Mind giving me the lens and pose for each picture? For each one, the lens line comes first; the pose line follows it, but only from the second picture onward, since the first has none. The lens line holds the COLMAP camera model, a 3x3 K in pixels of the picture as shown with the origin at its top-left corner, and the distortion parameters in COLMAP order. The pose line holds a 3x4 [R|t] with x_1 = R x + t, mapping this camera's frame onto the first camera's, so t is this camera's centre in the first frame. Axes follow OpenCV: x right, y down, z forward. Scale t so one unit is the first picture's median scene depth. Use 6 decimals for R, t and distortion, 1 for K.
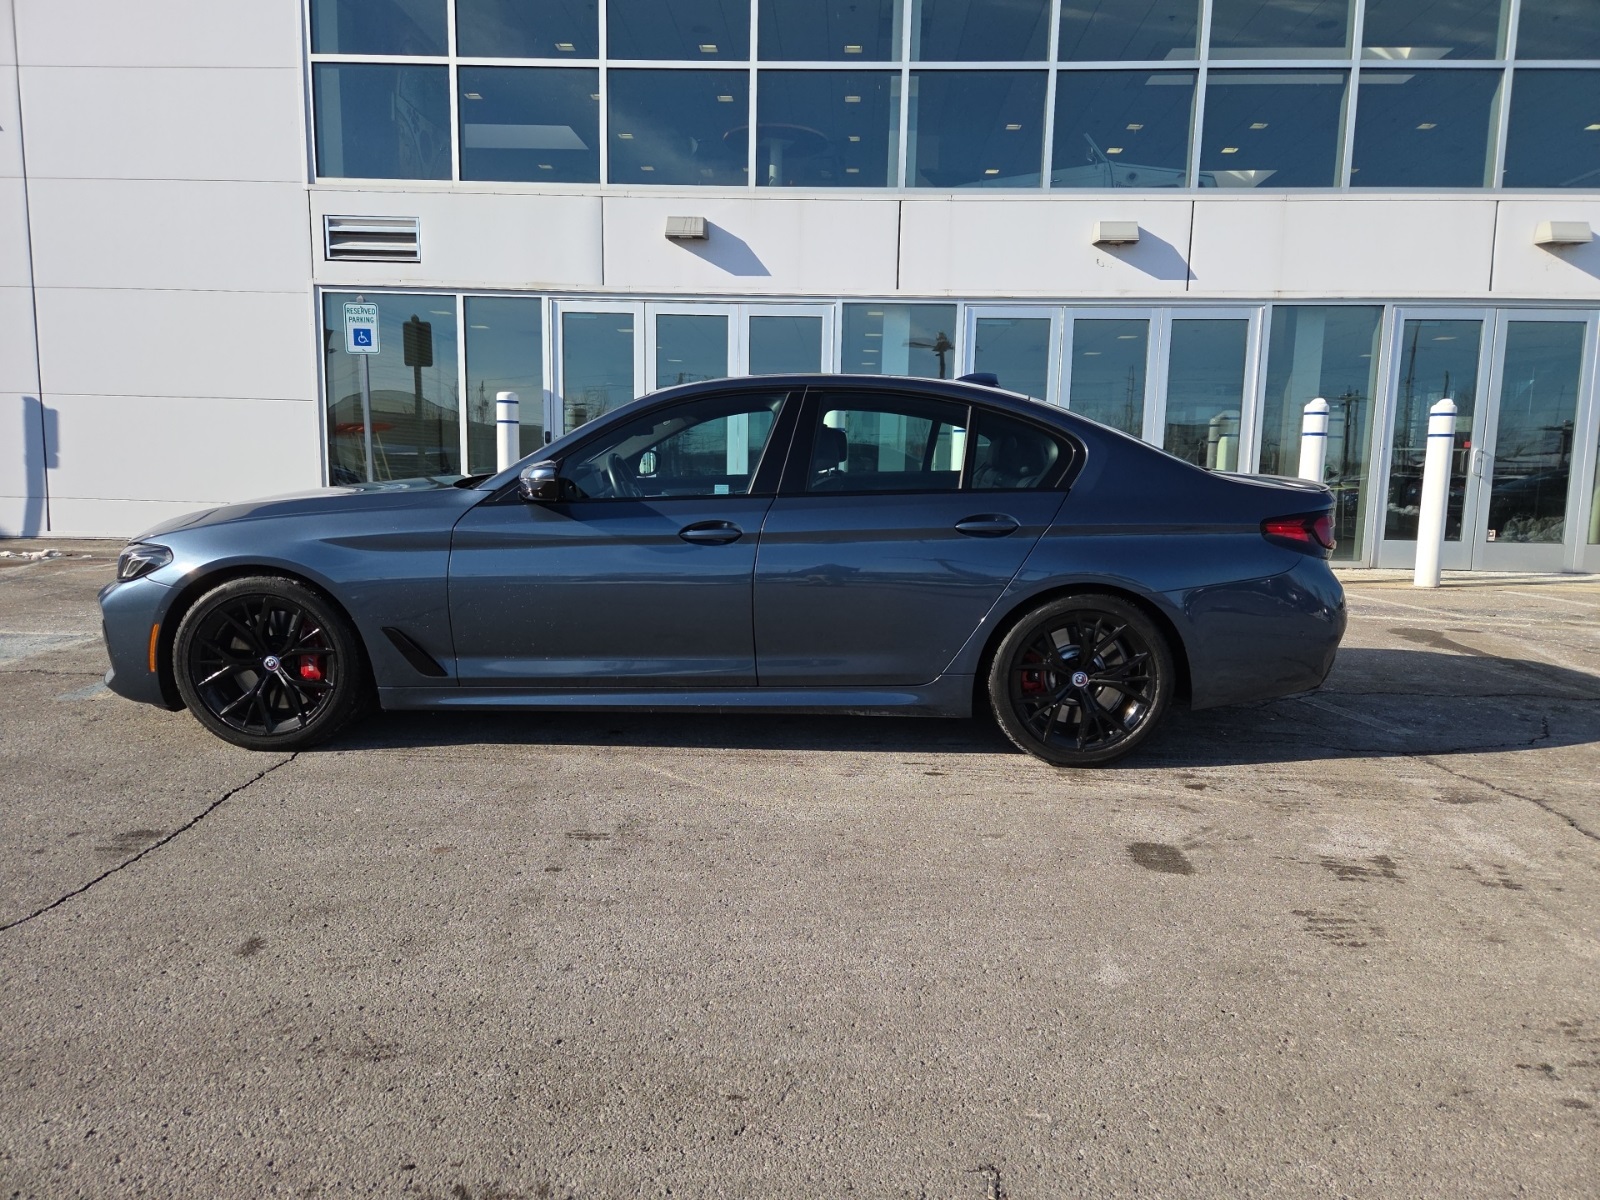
lens RADIAL K [[1061.3, 0, 804.6], [0, 1061.3, 603.0], [0, 0, 1]] dist [0.081722, -0.063774]
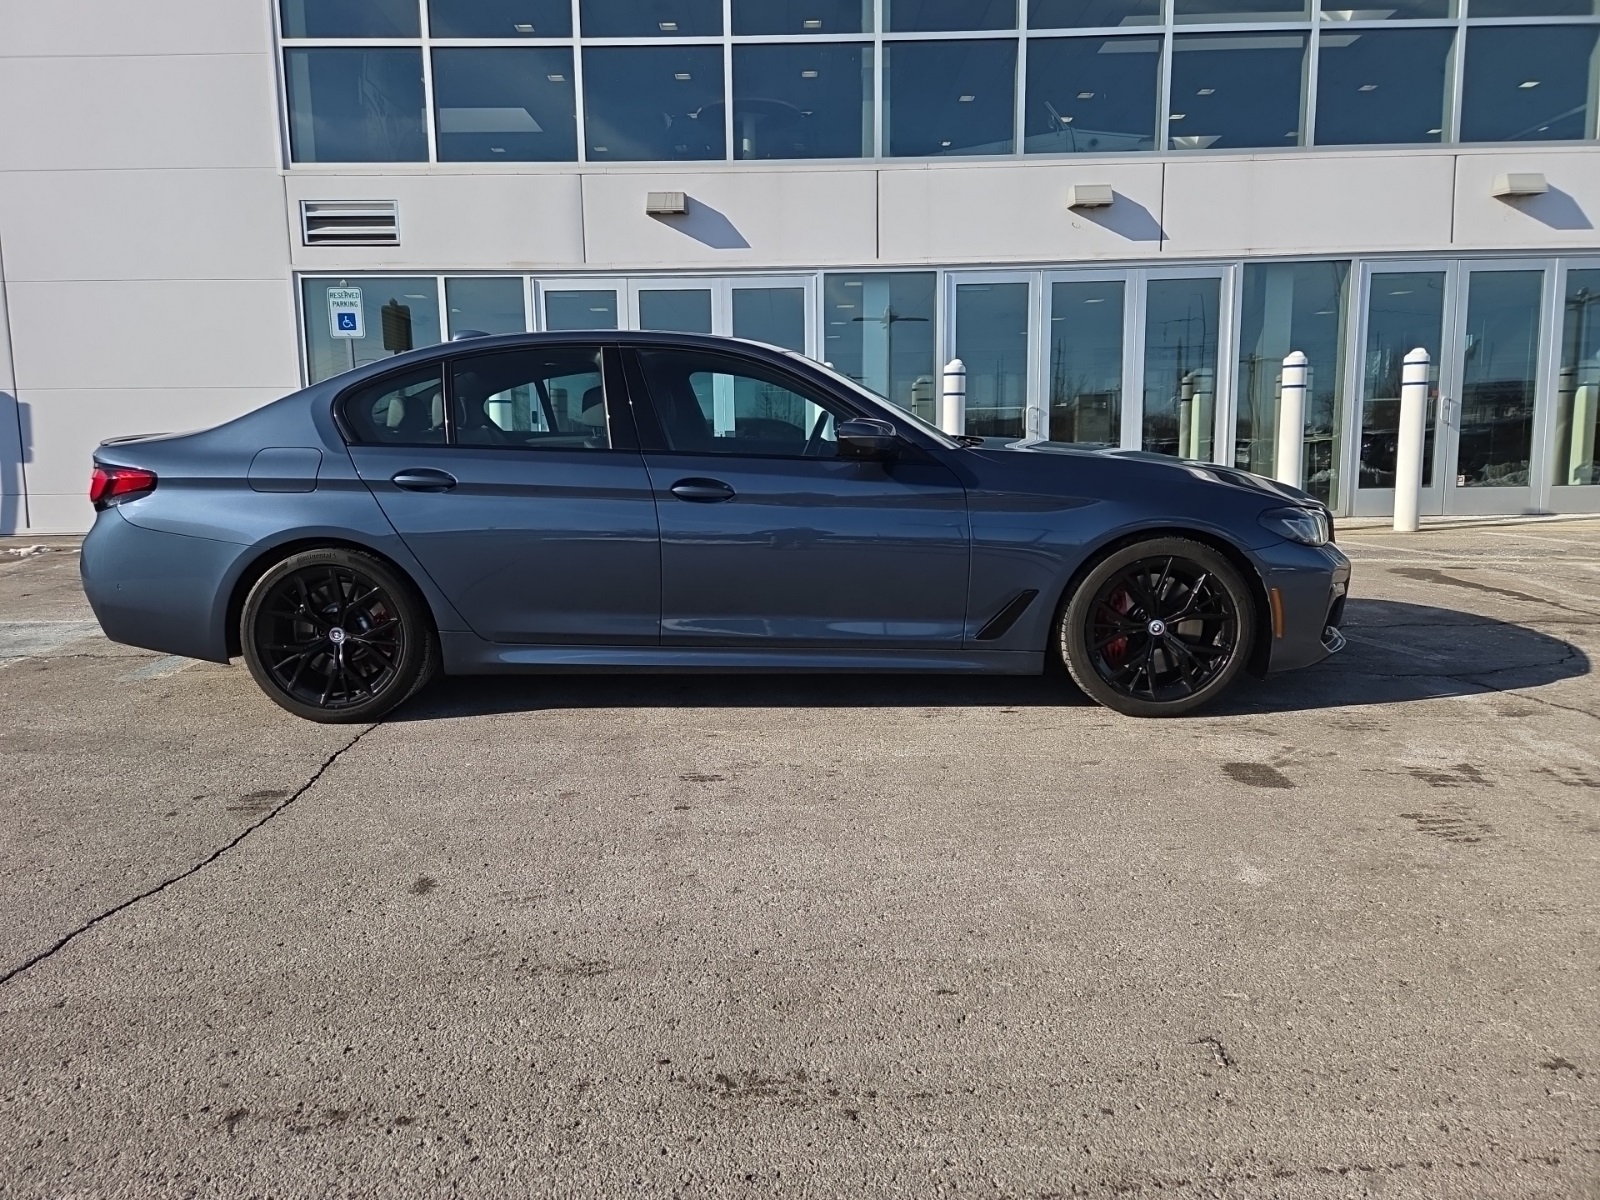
lens RADIAL K [[1061.3, 0, 781.0], [0, 1061.3, 583.6], [0, 0, 1]] dist [0.081722, -0.063774]
pose [[0.998795, -0.037943, 0.031125, -0.065297], [0.037945, 0.999280, 0.000523, 0.014201], [-0.031122, 0.000659, 0.999515, -0.012694]]
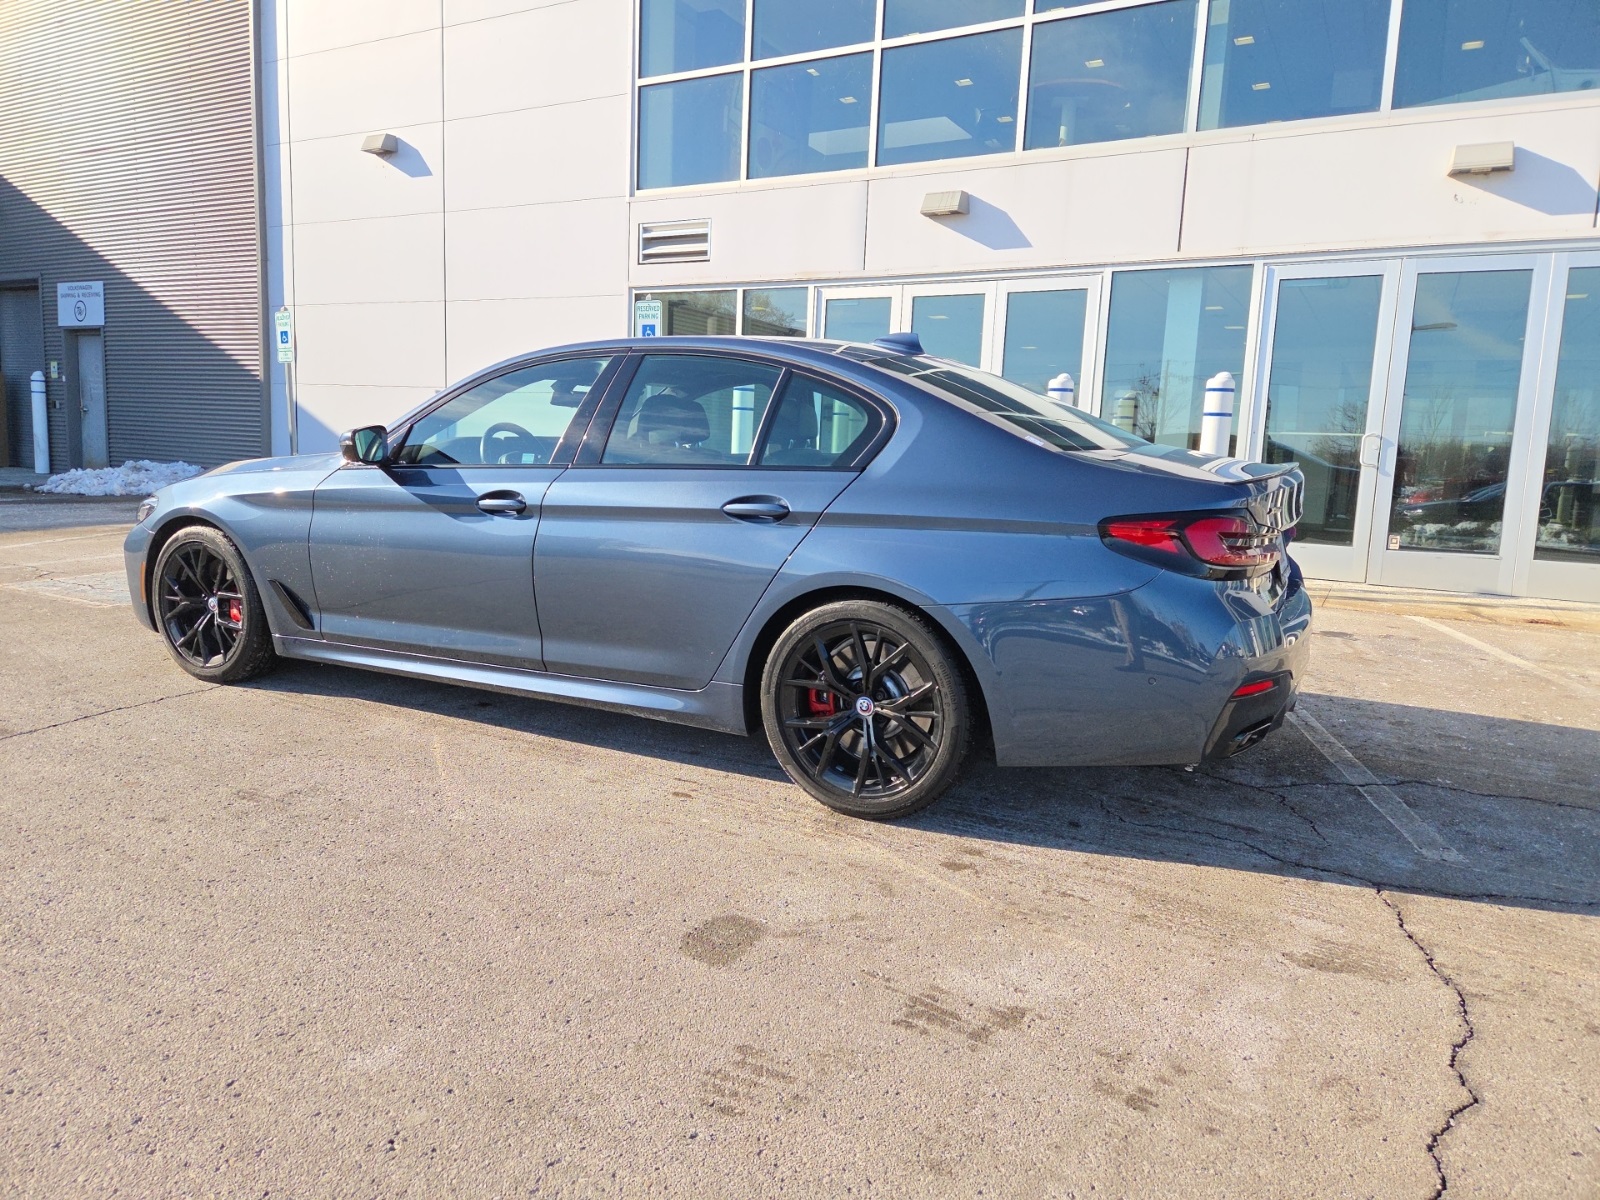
lens RADIAL K [[1061.3, 0, 786.5], [0, 1061.3, 583.2], [0, 0, 1]] dist [0.081722, -0.063774]
pose [[0.890552, 0.073217, -0.448951, 0.293064], [-0.080388, 0.996759, 0.003096, -0.009580], [0.447722, 0.033333, 0.893551, 0.137376]]
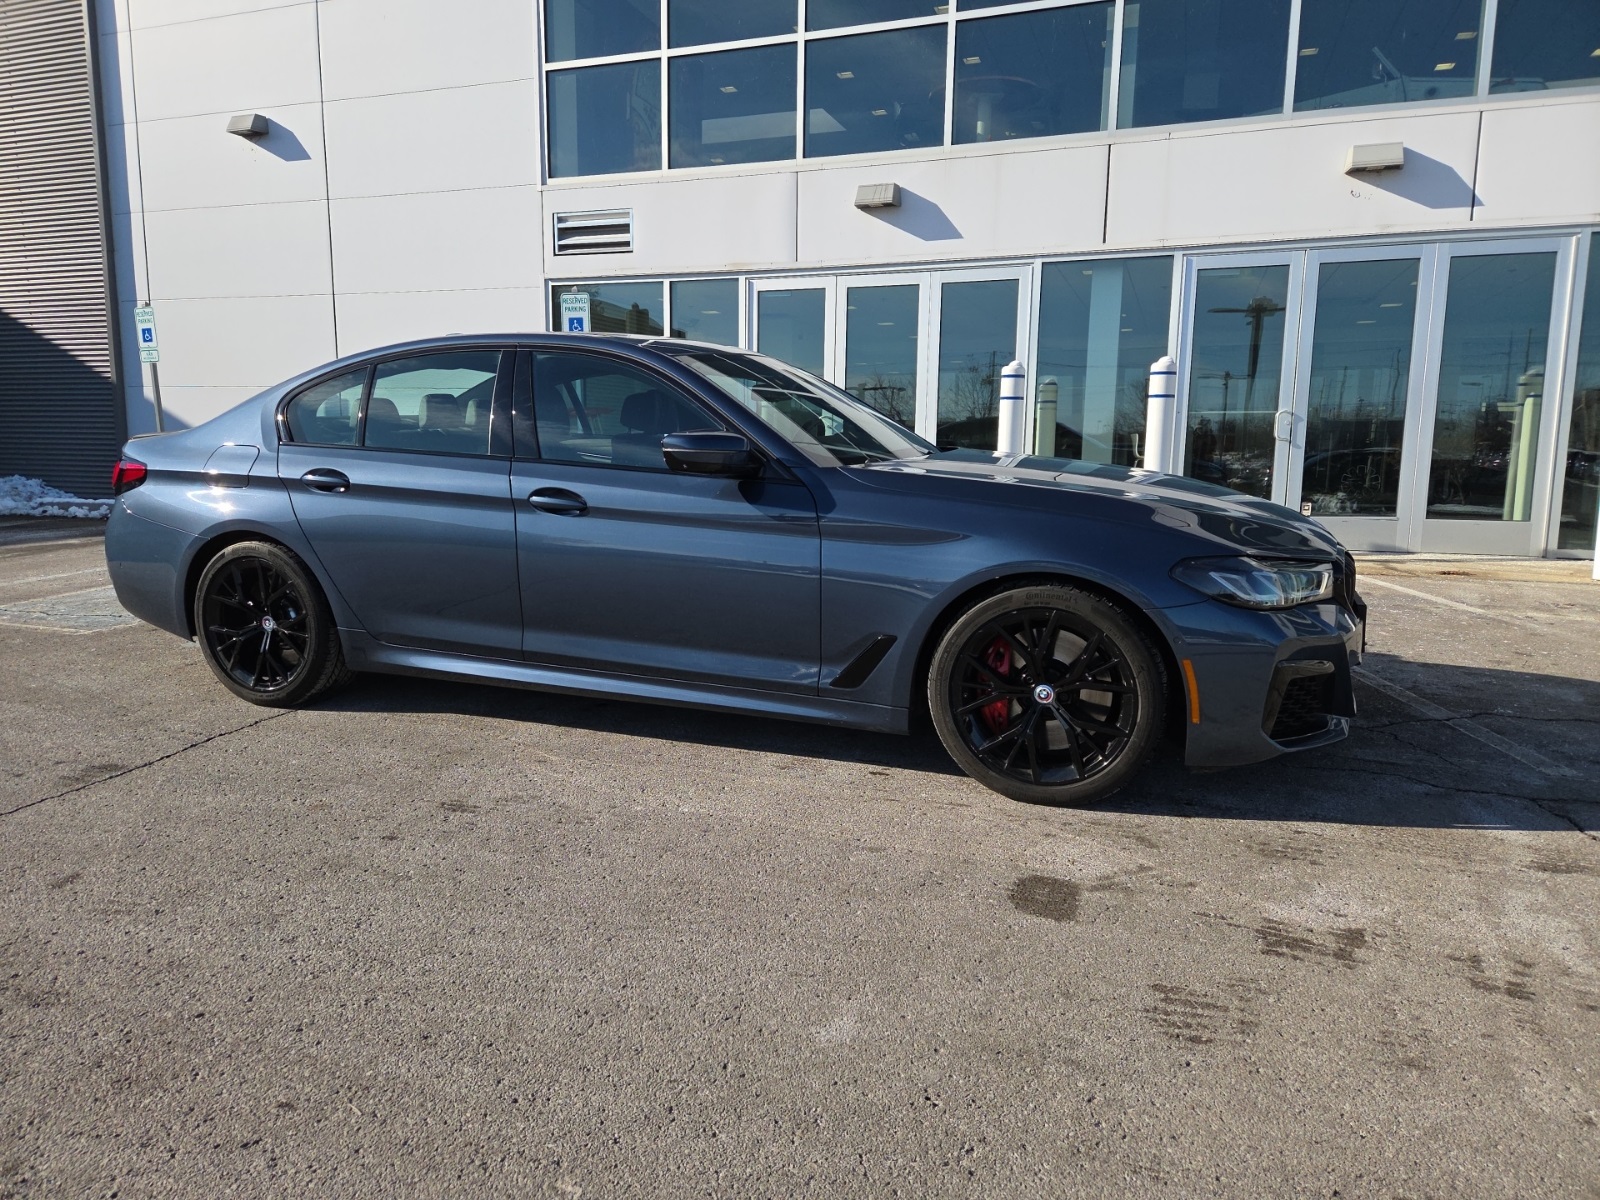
lens RADIAL K [[1061.3, 0, 790.6], [0, 1061.3, 593.4], [0, 0, 1]] dist [0.081722, -0.063774]
pose [[0.953048, 0.032249, -0.301098, 0.161388], [-0.030274, 0.999479, 0.011226, 0.001351], [0.301303, -0.001584, 0.953527, 0.068977]]
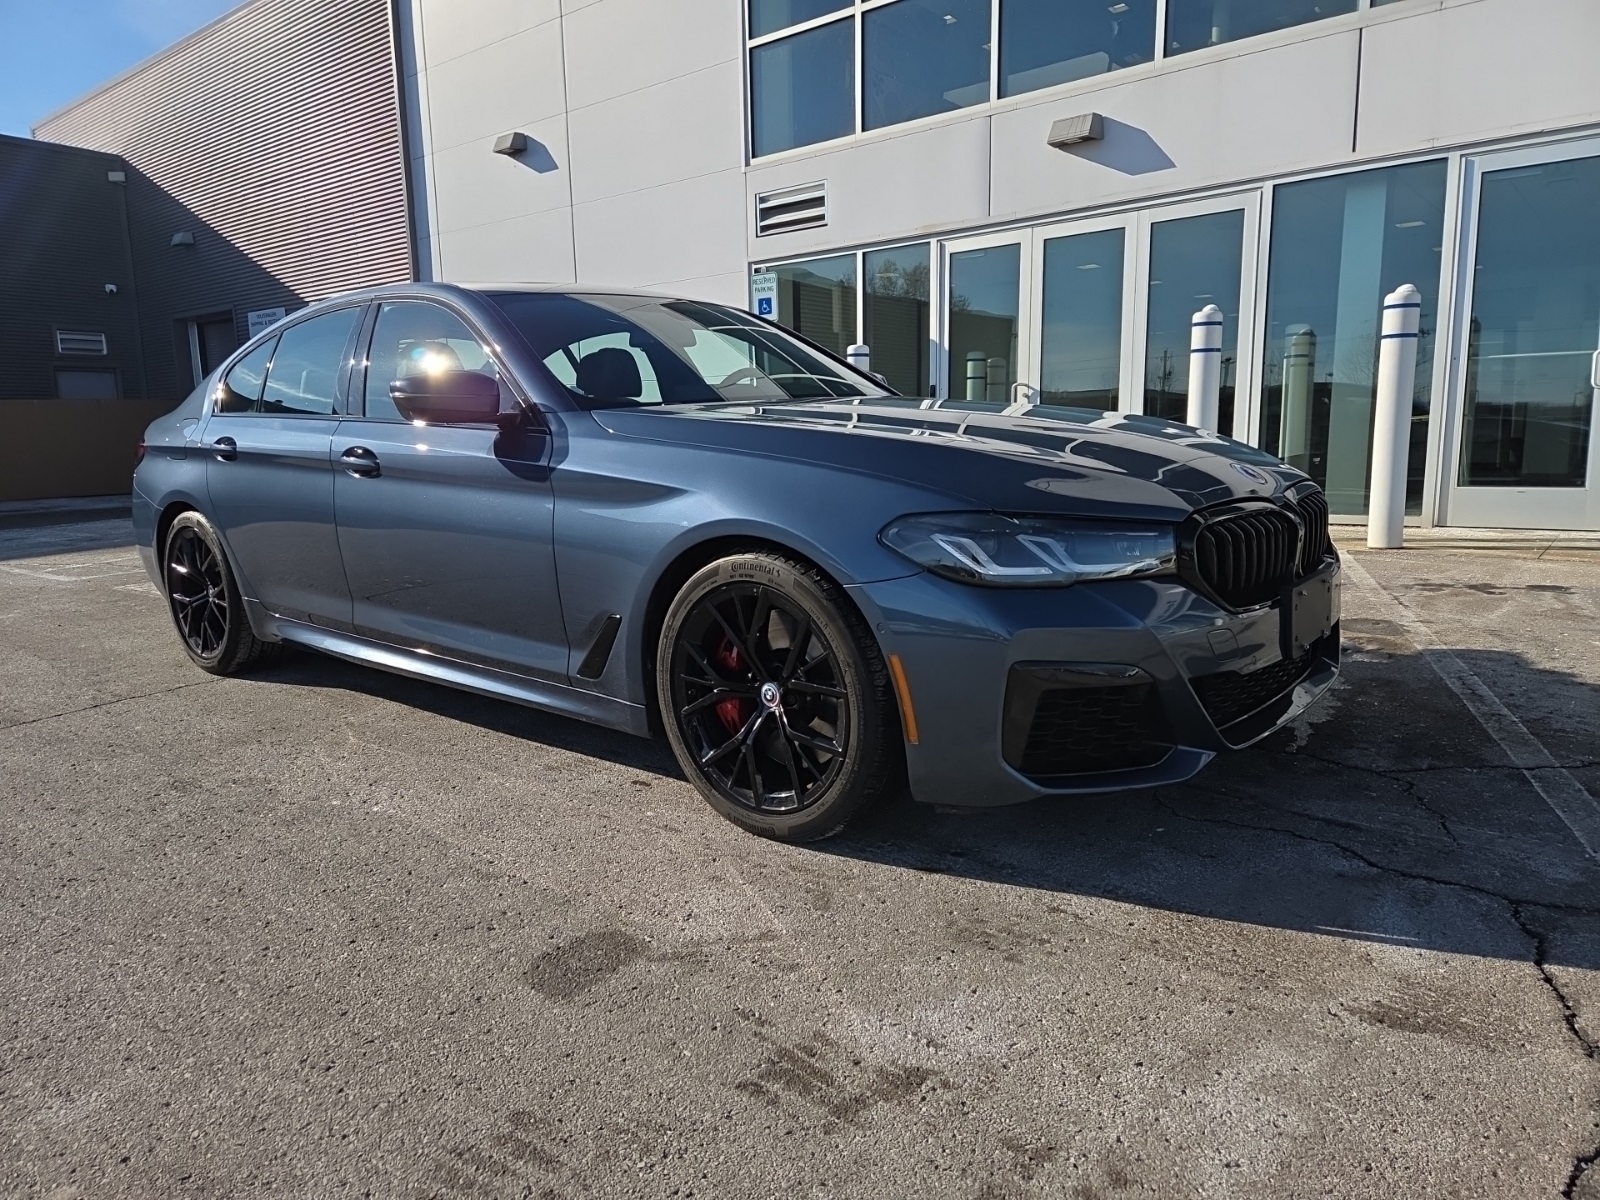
lens RADIAL K [[1061.3, 0, 795.4], [0, 1061.3, 603.8], [0, 0, 1]] dist [0.081722, -0.063774]
pose [[0.802628, 0.056400, -0.593807, 0.326682], [-0.042813, 0.998399, 0.036959, 0.002909], [0.594941, -0.004241, 0.803758, 0.245303]]
